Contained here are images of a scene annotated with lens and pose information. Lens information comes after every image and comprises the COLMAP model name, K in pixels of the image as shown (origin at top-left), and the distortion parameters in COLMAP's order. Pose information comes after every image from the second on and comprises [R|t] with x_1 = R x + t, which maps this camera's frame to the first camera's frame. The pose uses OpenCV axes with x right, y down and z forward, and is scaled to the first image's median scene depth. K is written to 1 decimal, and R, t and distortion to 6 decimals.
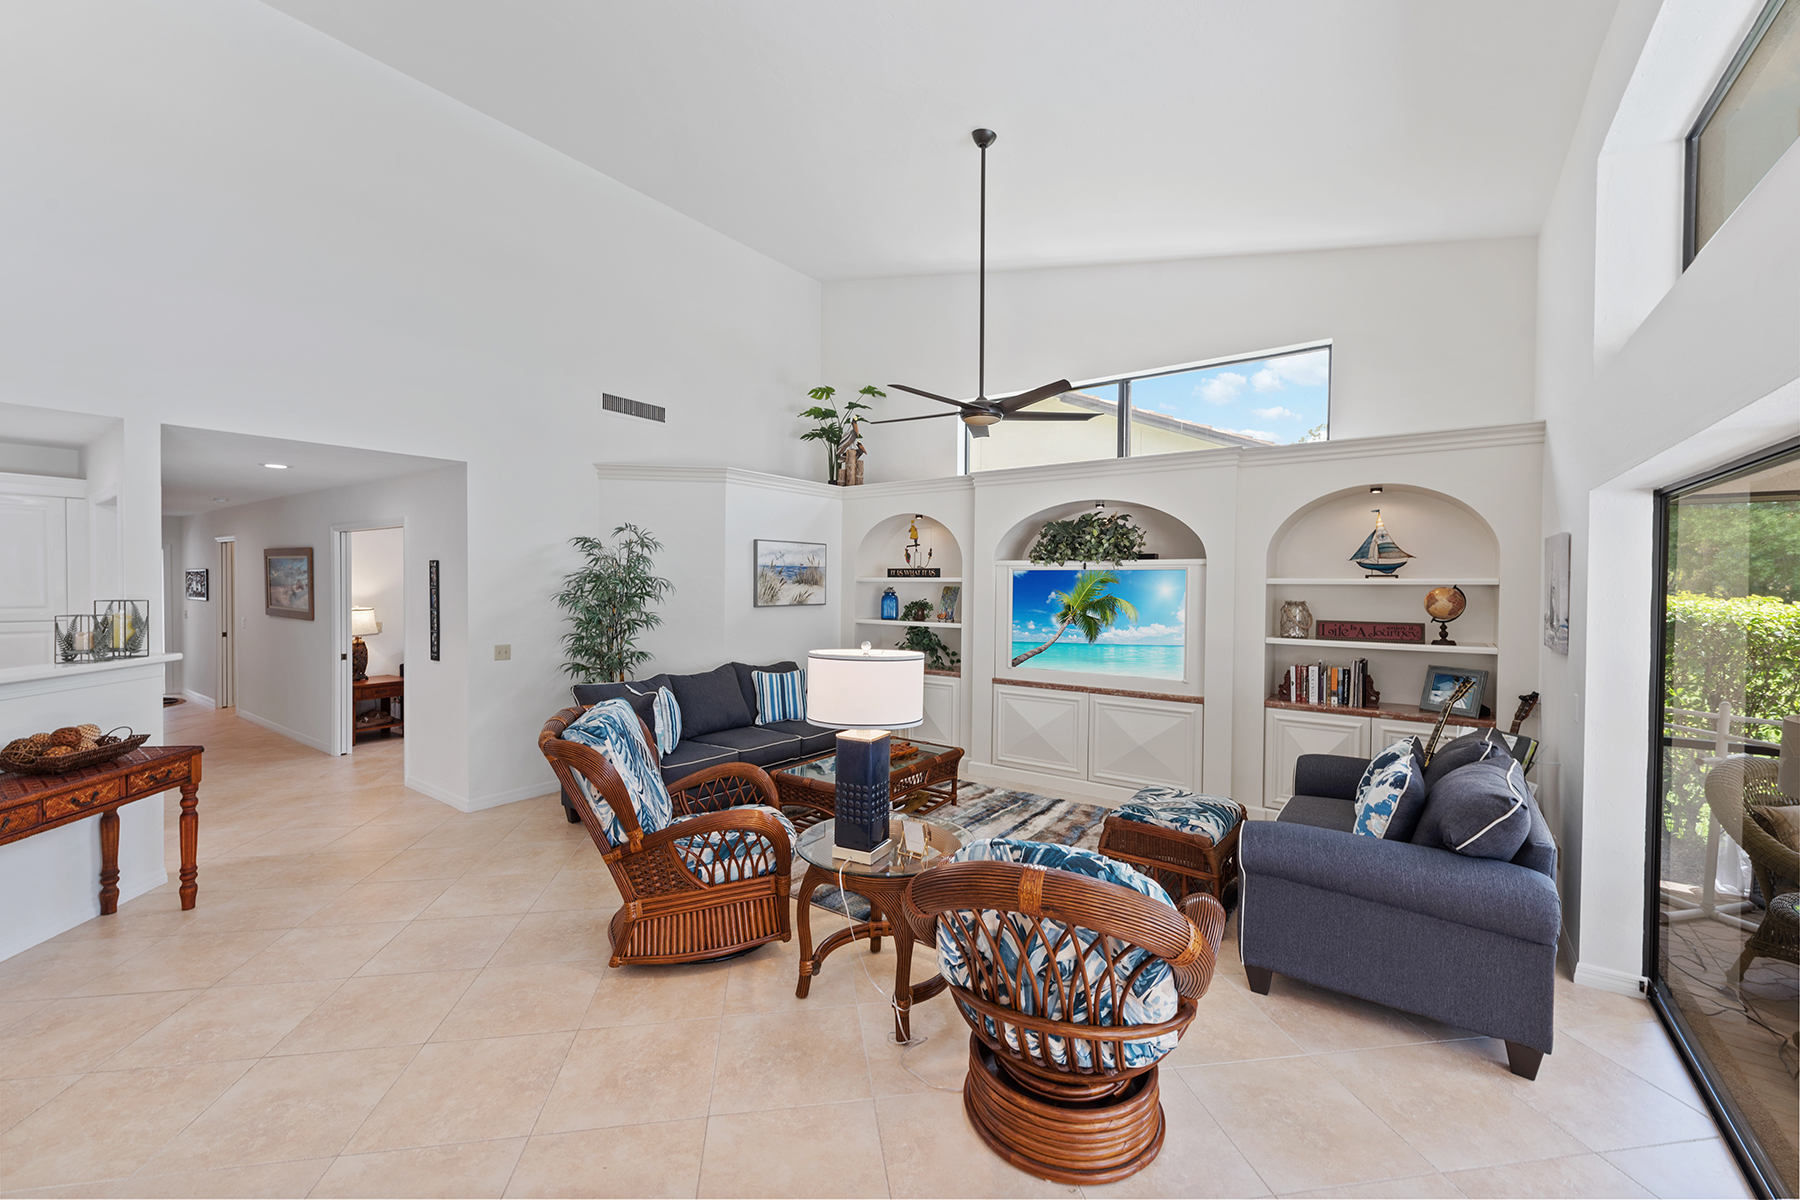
lens RADIAL K [[721.5, 0, 896.1], [0, 721.5, 594.7], [0, 0, 1]] dist [0.012652, -0.005012]
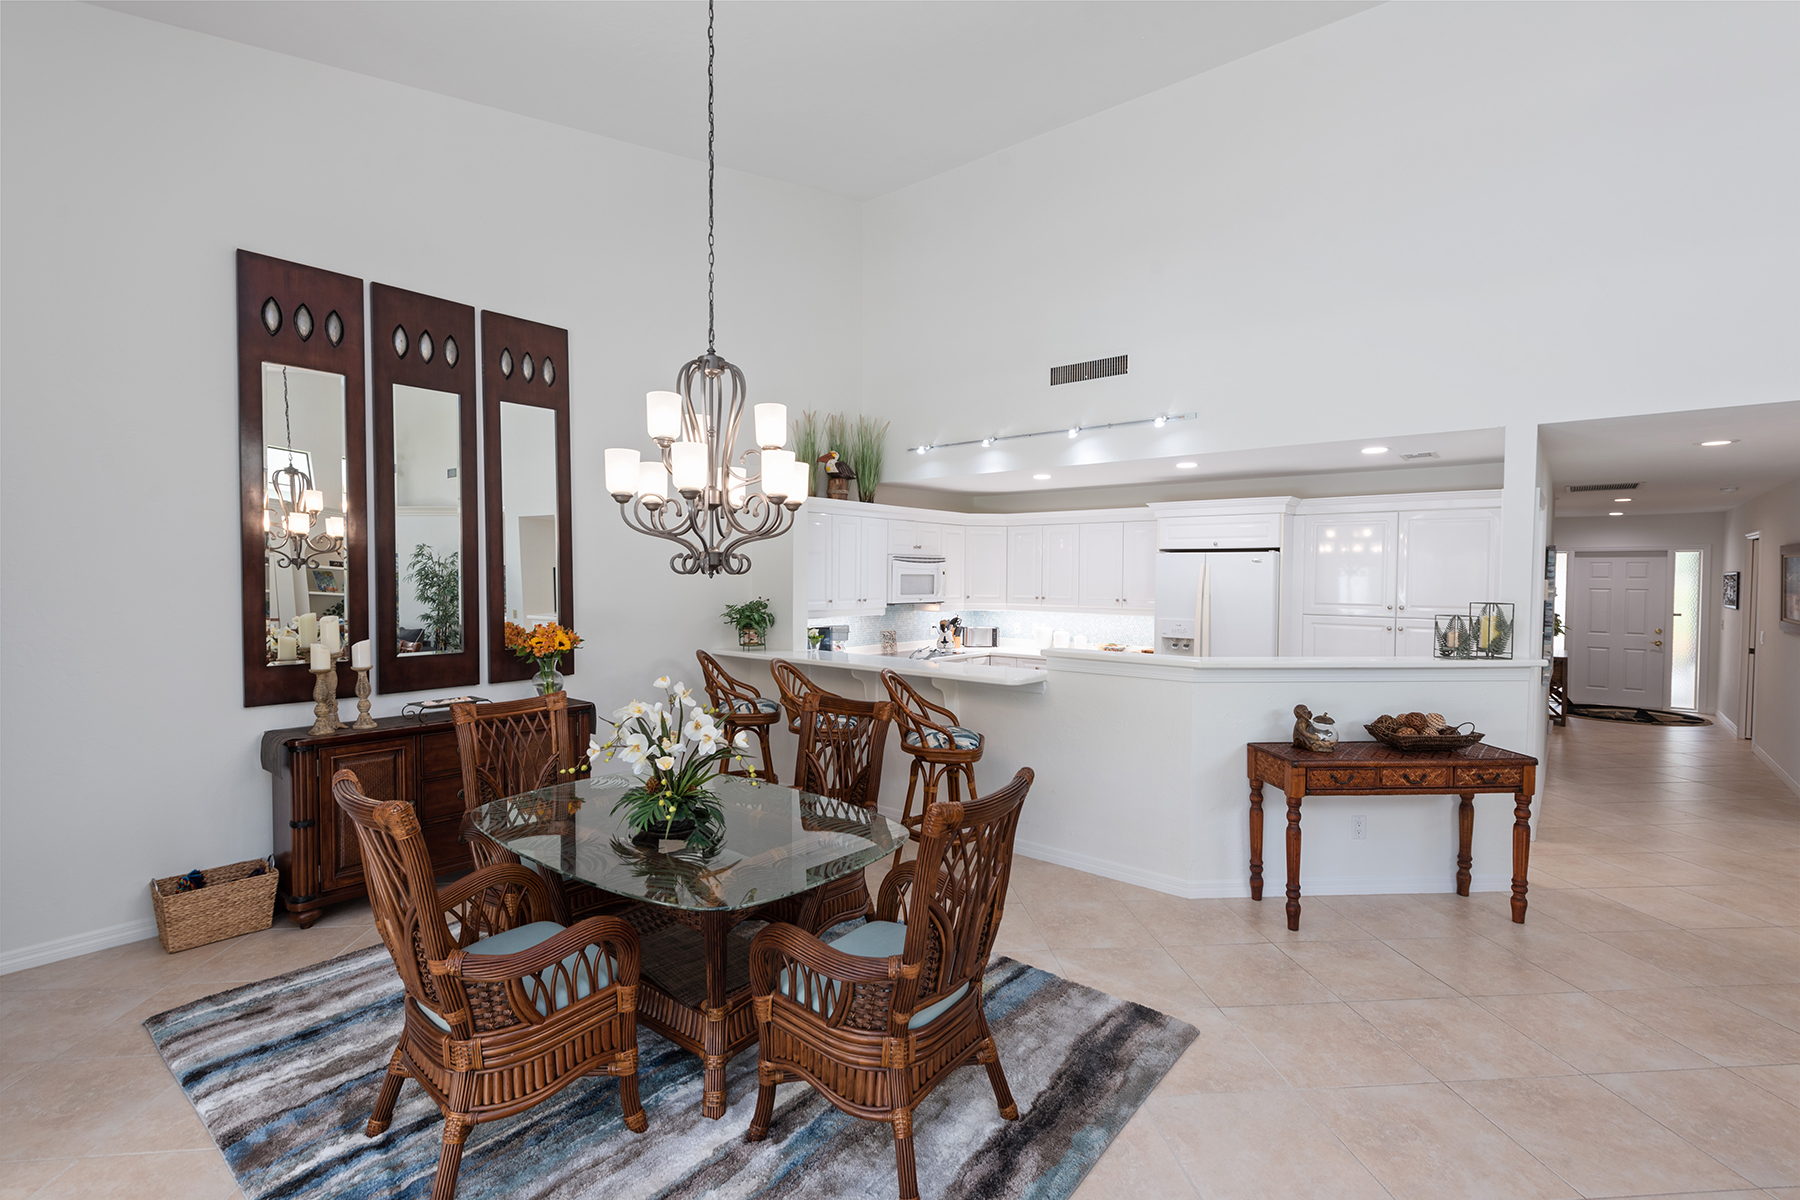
lens RADIAL K [[819.6, 0, 900.0], [0, 819.6, 600.0], [0, 0, 1]] dist [0.004455, -0.000980]
pose [[-0.065409, 0.019774, -0.997663, 0.126259], [-0.022782, 0.999513, 0.021304, -0.001953], [0.997598, 0.024123, -0.064927, 0.179557]]
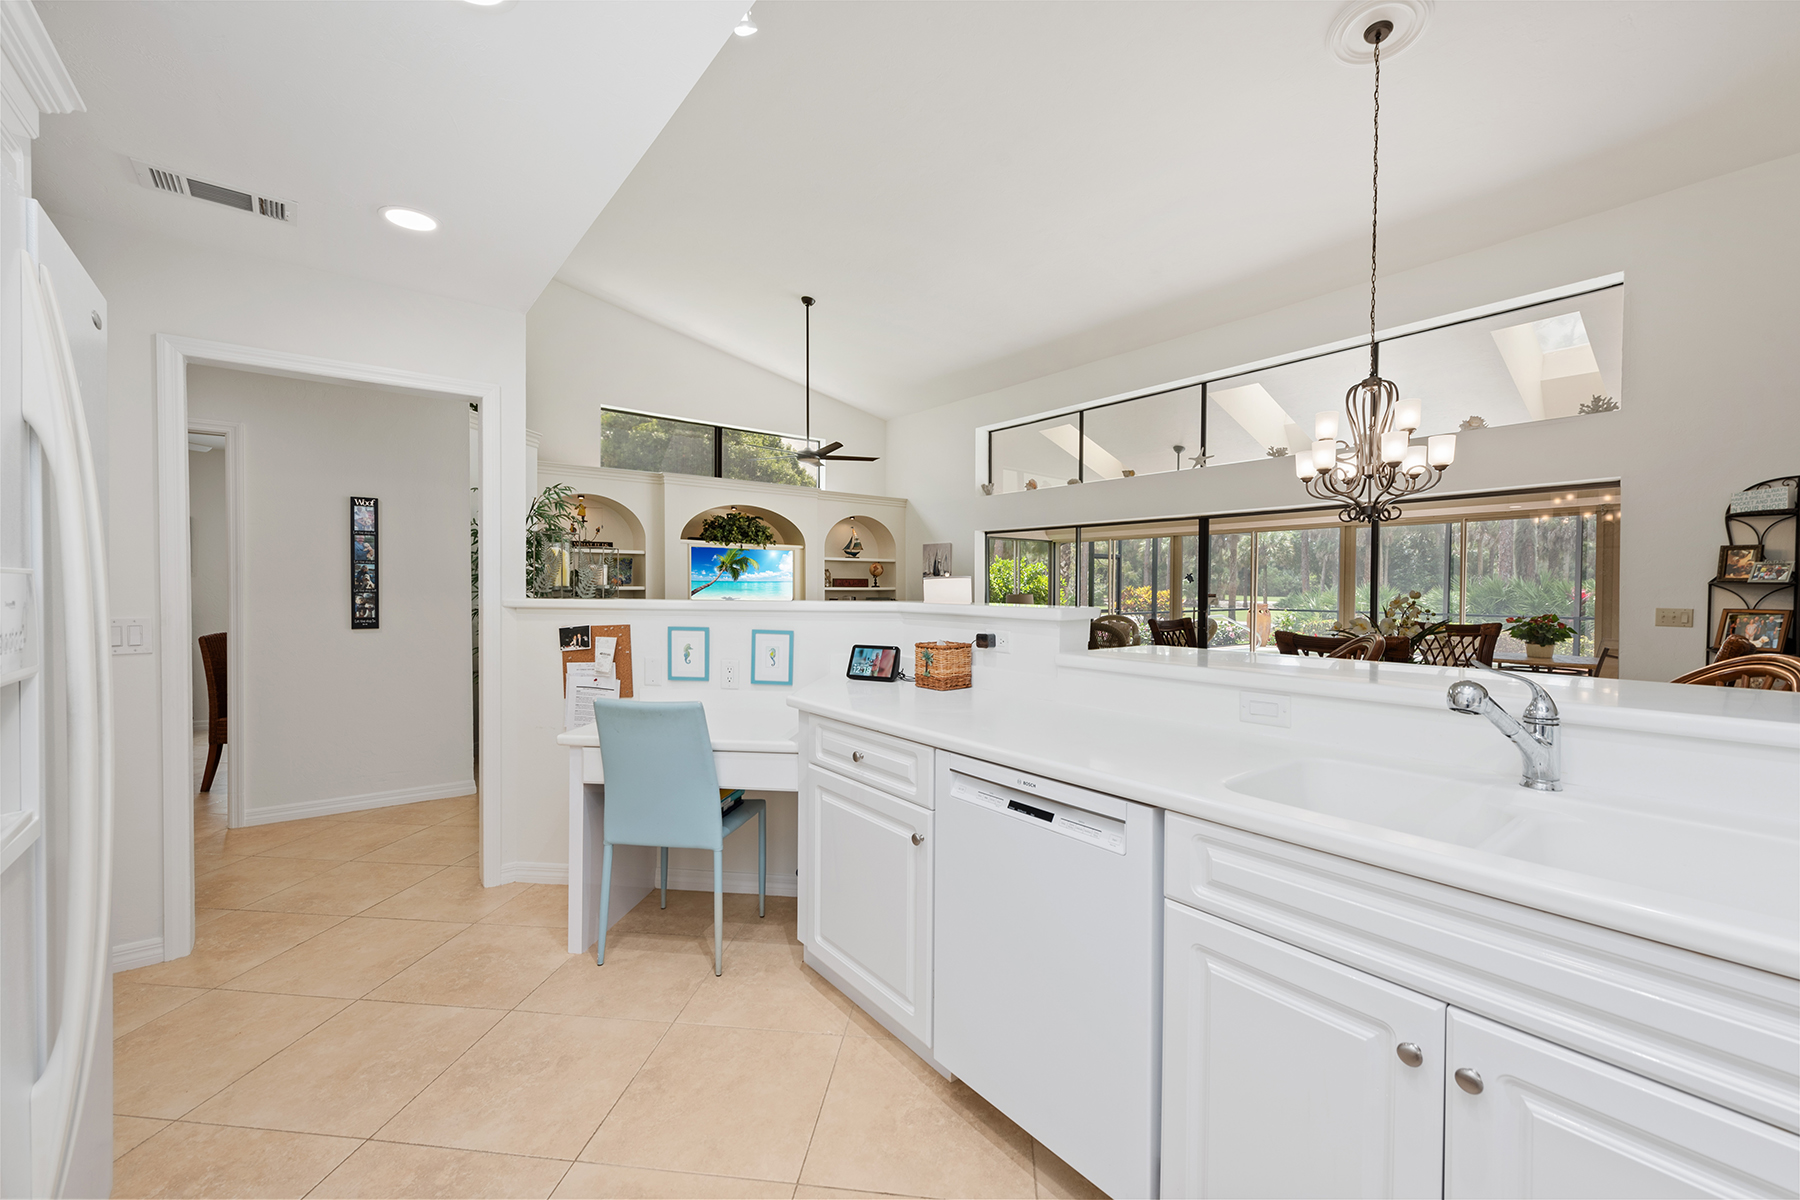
lens RADIAL K [[721.5, 0, 896.1], [0, 721.5, 594.7], [0, 0, 1]] dist [0.012652, -0.005012]
pose [[0.280229, -0.017032, 0.959782, -1.400642], [0.012944, 0.999819, 0.013963, 0.058429], [-0.959846, 0.008511, 0.280399, 0.279156]]
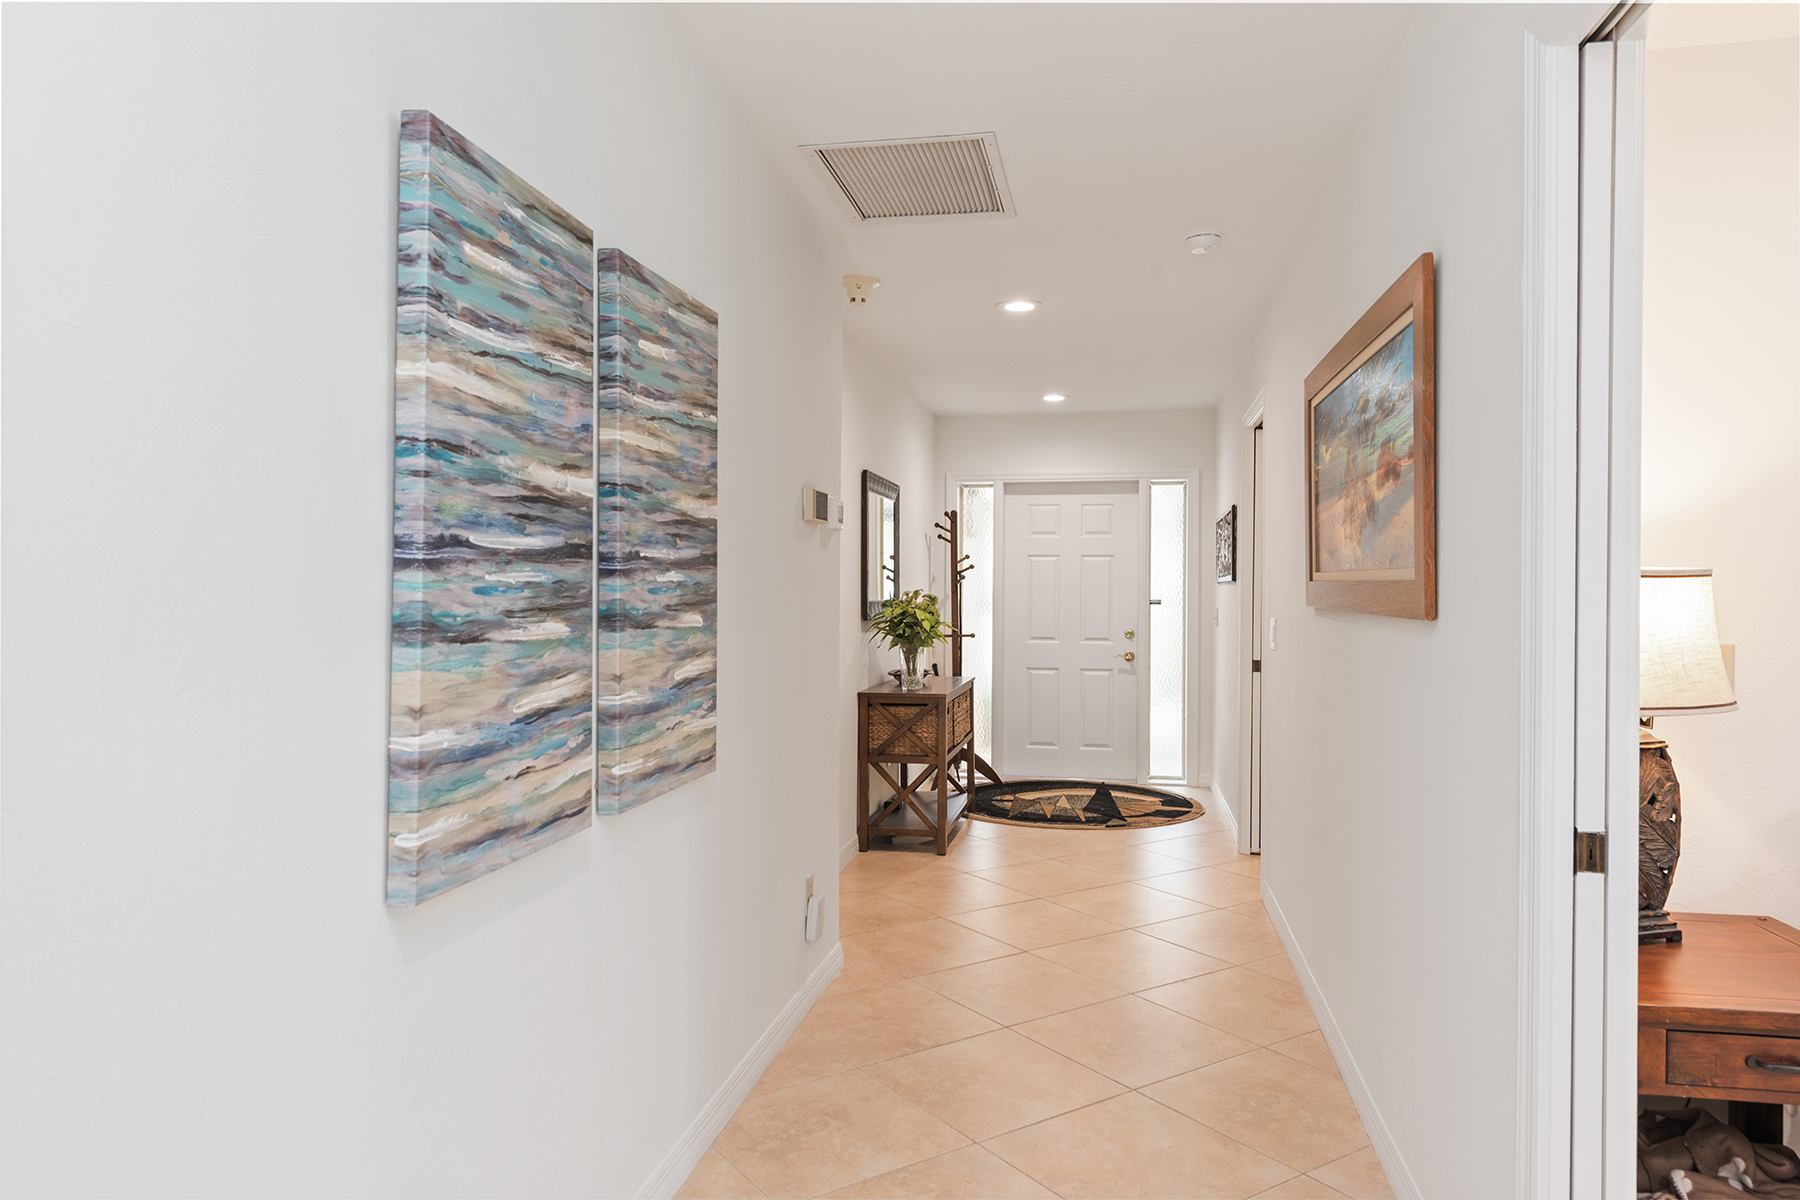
lens RADIAL K [[1192.4, 0, 900.0], [0, 1192.4, 600.0], [0, 0, 1]] dist [0.003607, 0.000471]
pose [[0.429139, -0.001769, -0.903237, -0.830144], [-0.008854, 0.999942, -0.006165, 0.048615], [0.903195, 0.010643, 0.429098, 1.059095]]
